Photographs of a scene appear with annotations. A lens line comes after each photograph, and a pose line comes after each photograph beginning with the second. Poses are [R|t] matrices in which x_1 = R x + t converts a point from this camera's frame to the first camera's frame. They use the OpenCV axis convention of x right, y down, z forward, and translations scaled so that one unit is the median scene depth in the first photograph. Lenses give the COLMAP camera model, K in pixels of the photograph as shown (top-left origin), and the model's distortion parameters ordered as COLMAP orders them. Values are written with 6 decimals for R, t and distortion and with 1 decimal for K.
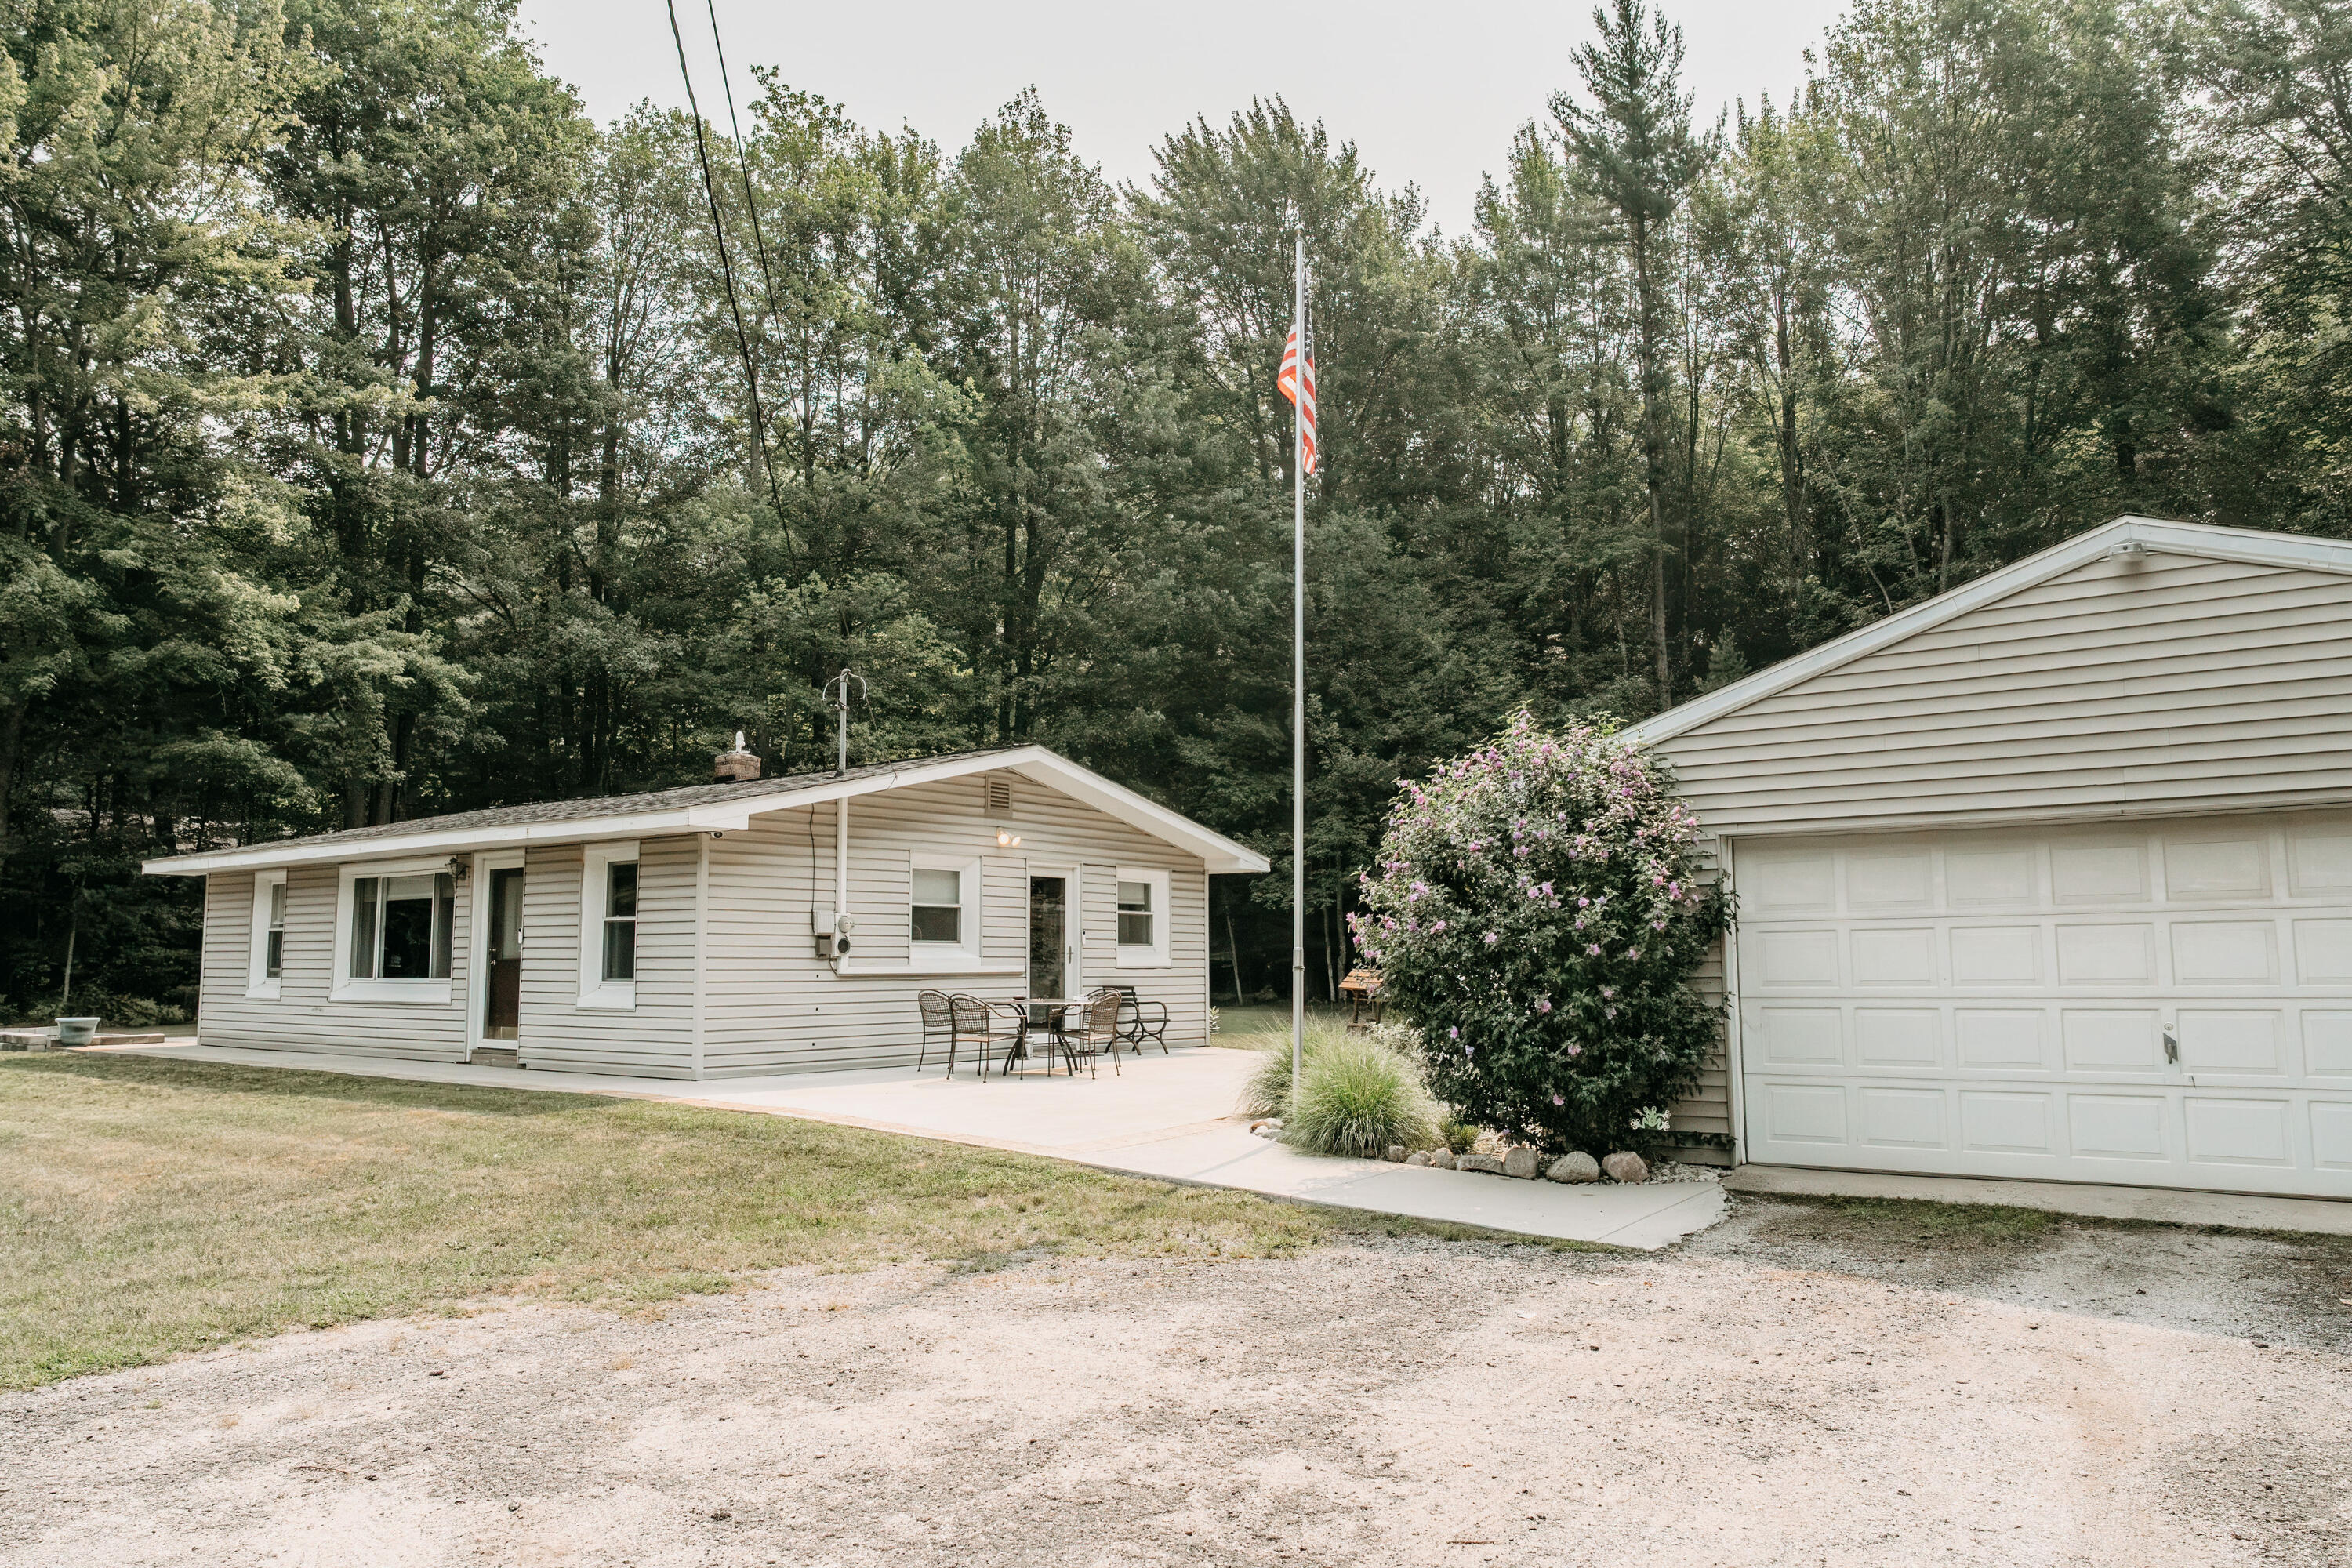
lens RADIAL K [[1609.4, 0, 1160.3], [0, 1609.4, 785.0], [0, 0, 1]] dist [-0.022926, 0.010526]
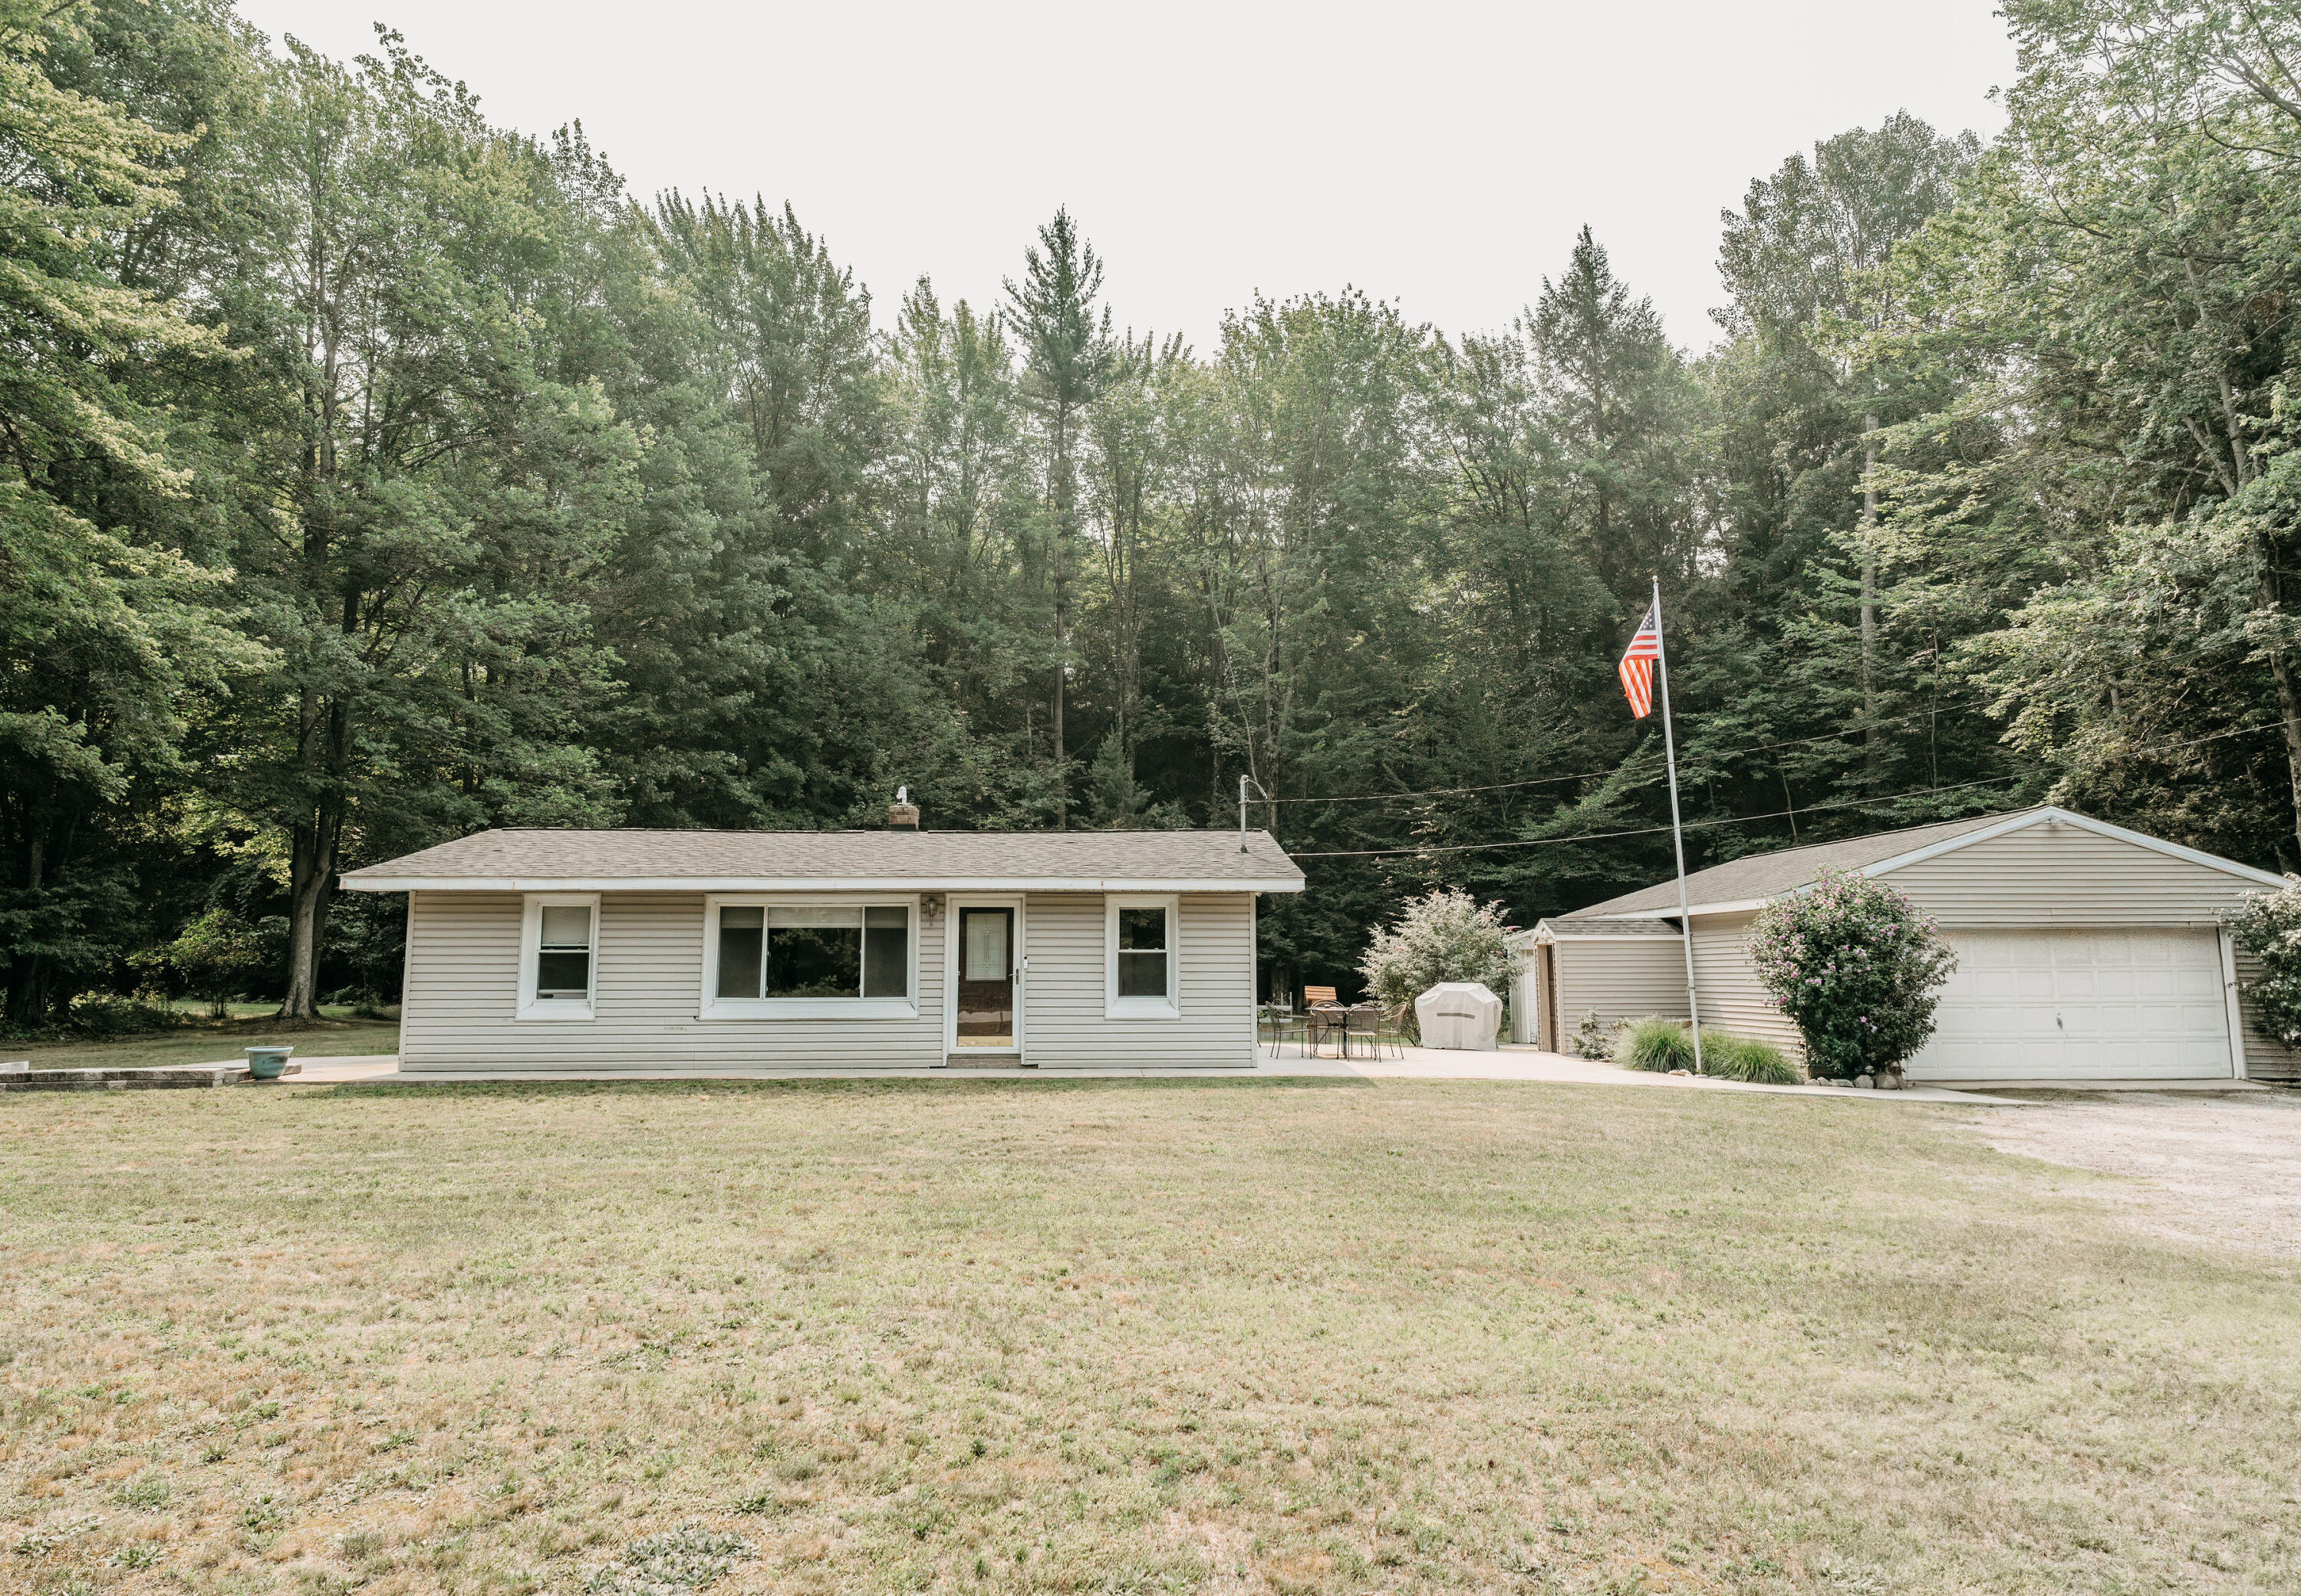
lens RADIAL K [[1525.3, 0, 1129.5], [0, 1525.3, 799.6], [0, 0, 1]] dist [0.033336, -0.001227]
pose [[0.775127, 0.076171, 0.627197, -0.769419], [-0.072151, 0.996883, -0.031899, -0.000114], [-0.627672, -0.020528, 0.778208, 0.017628]]
